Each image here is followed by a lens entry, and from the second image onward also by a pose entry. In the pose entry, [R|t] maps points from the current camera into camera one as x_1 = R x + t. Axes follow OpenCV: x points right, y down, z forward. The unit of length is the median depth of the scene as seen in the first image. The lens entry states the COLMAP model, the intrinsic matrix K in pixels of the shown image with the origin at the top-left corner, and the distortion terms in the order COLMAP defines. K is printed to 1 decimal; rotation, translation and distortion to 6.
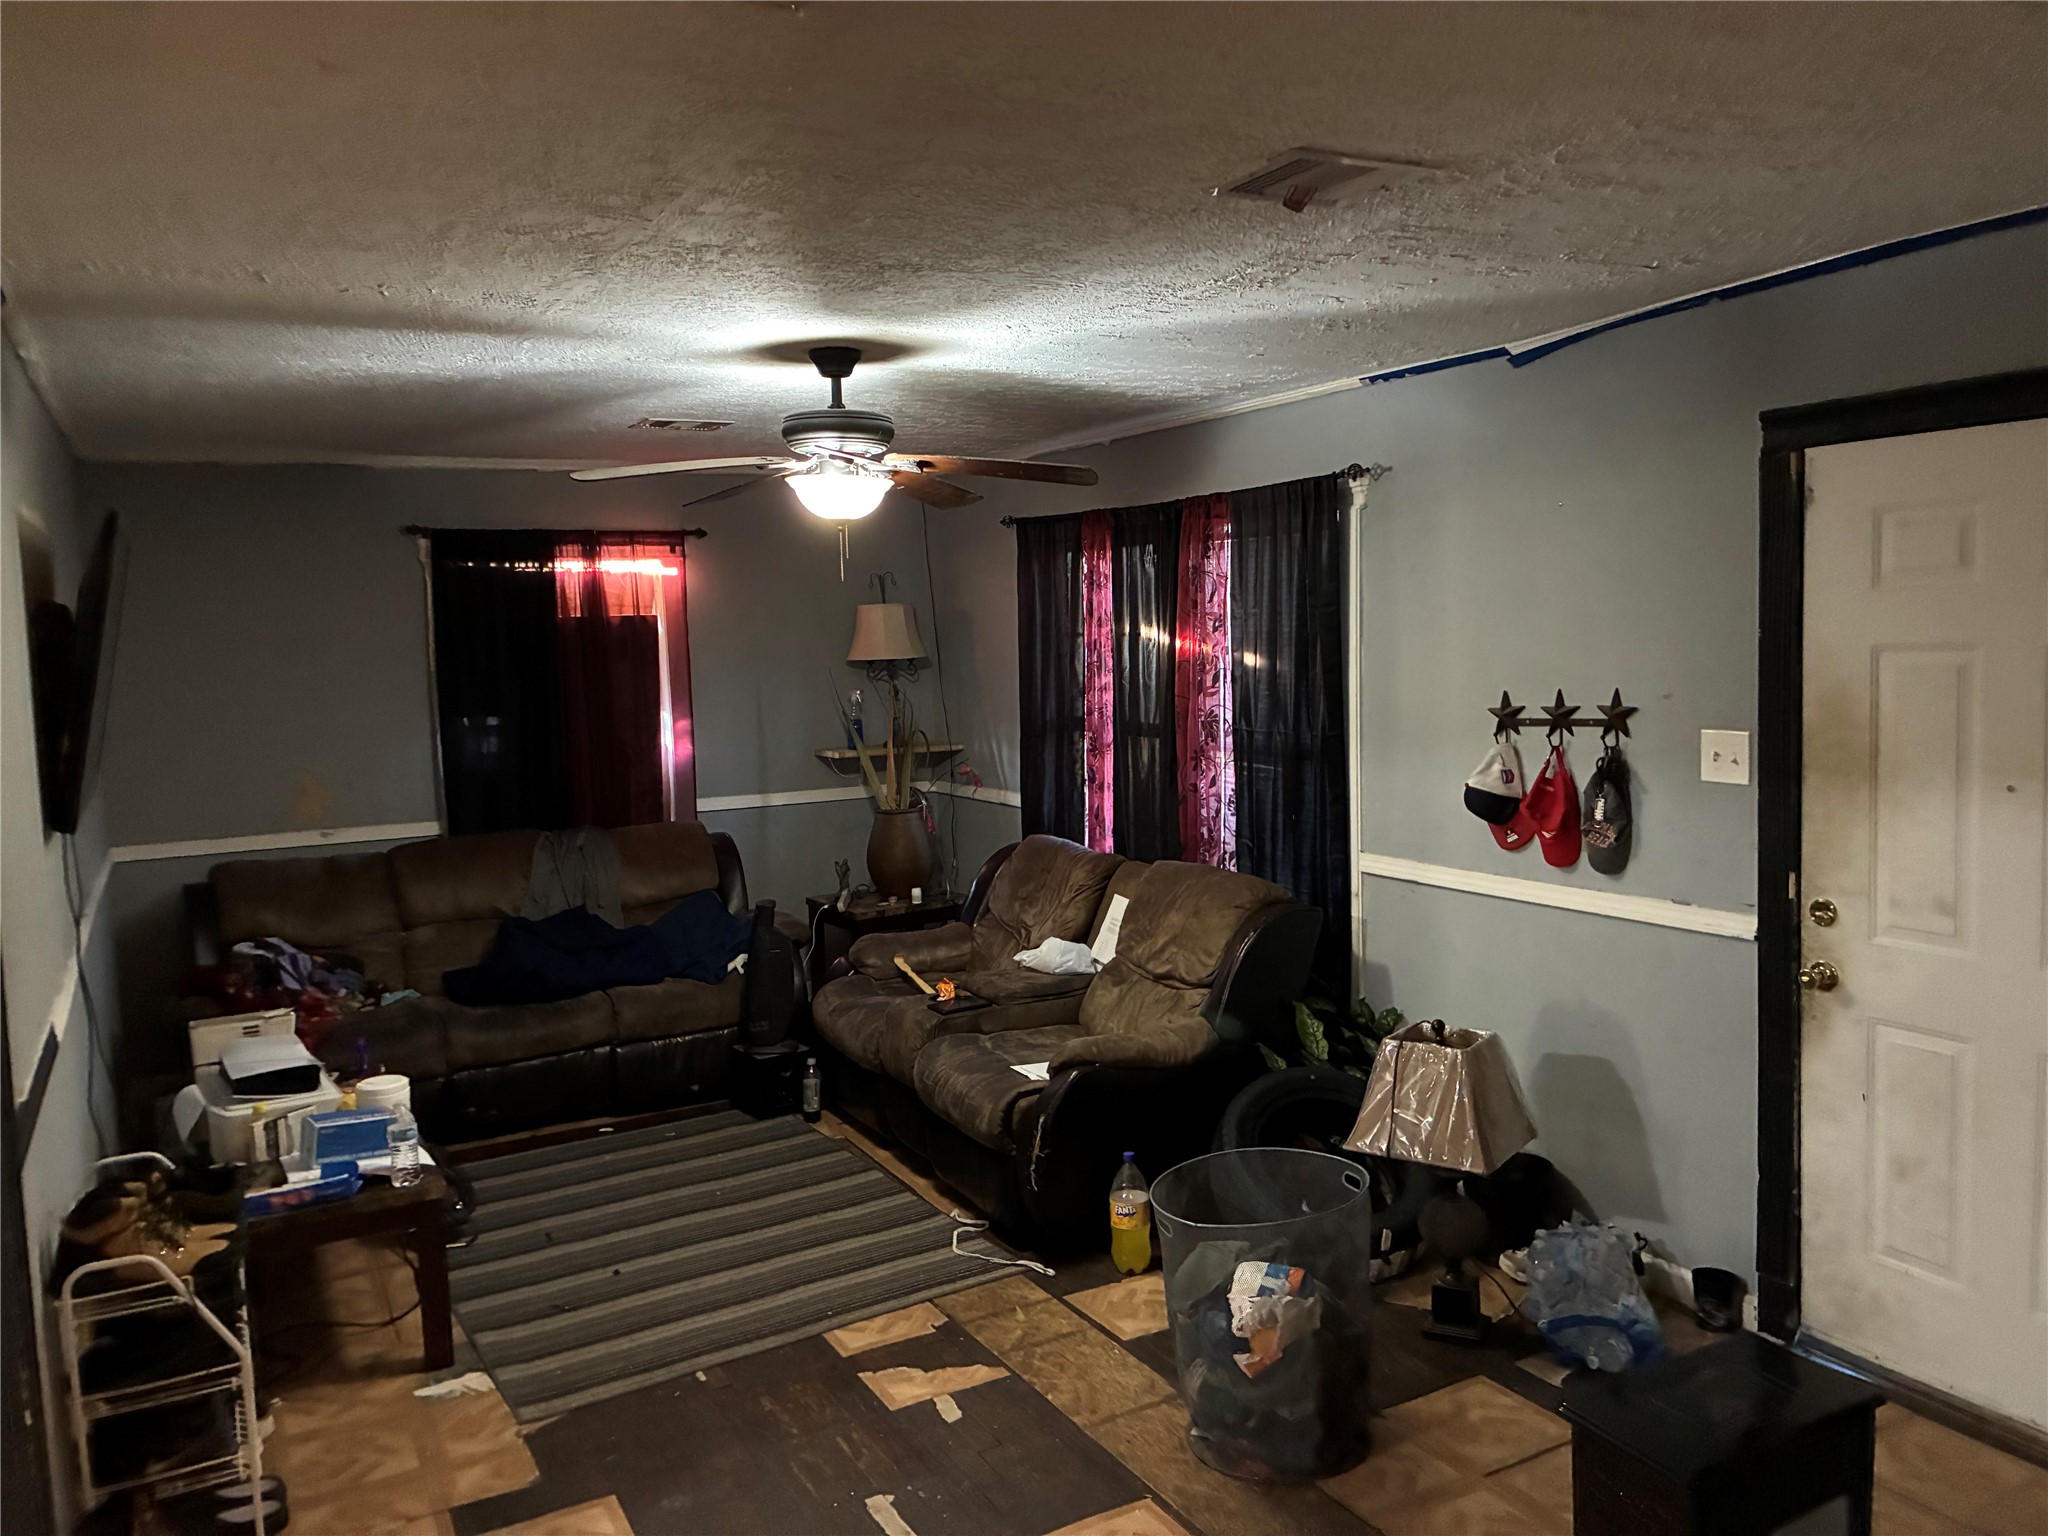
lens RADIAL K [[1593.6, 0, 1024.0], [0, 1593.6, 768.0], [0, 0, 1]] dist [0.007917, 0.000109]
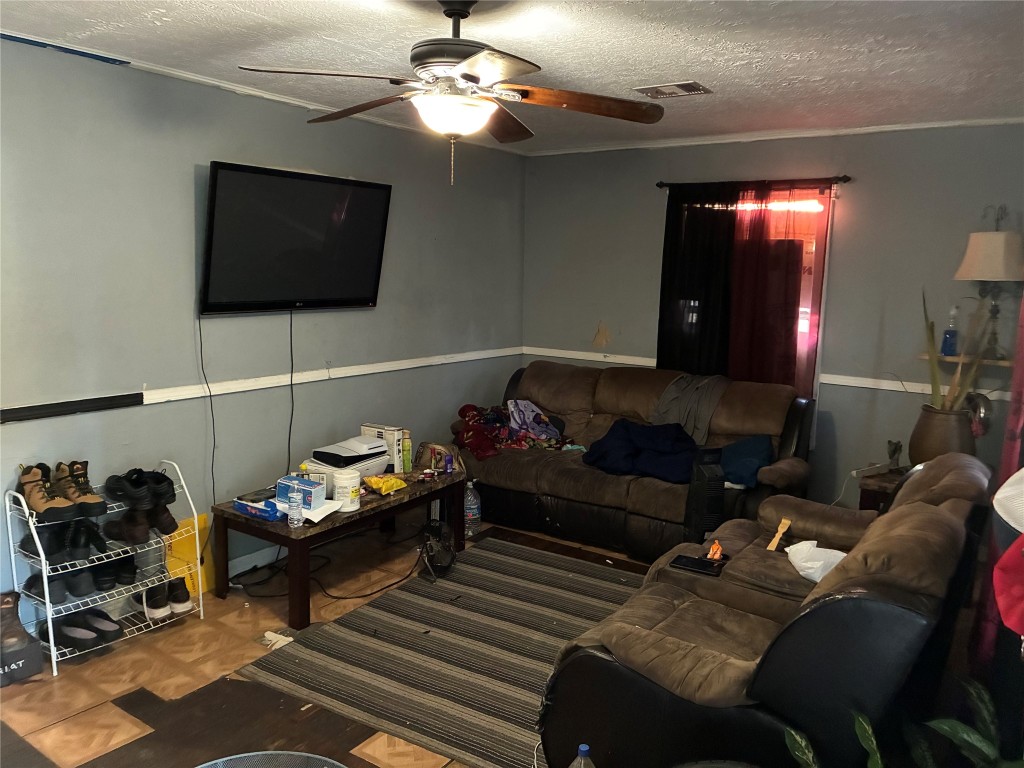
lens RADIAL K [[771.4, 0, 512.0], [0, 771.4, 384.0], [0, 0, 1]] dist [0.004715, 0.003114]
pose [[0.450194, 0.176722, -0.875269, 0.294145], [-0.122133, 0.983194, 0.135694, -0.033415], [0.884539, 0.045811, 0.464211, 0.484885]]
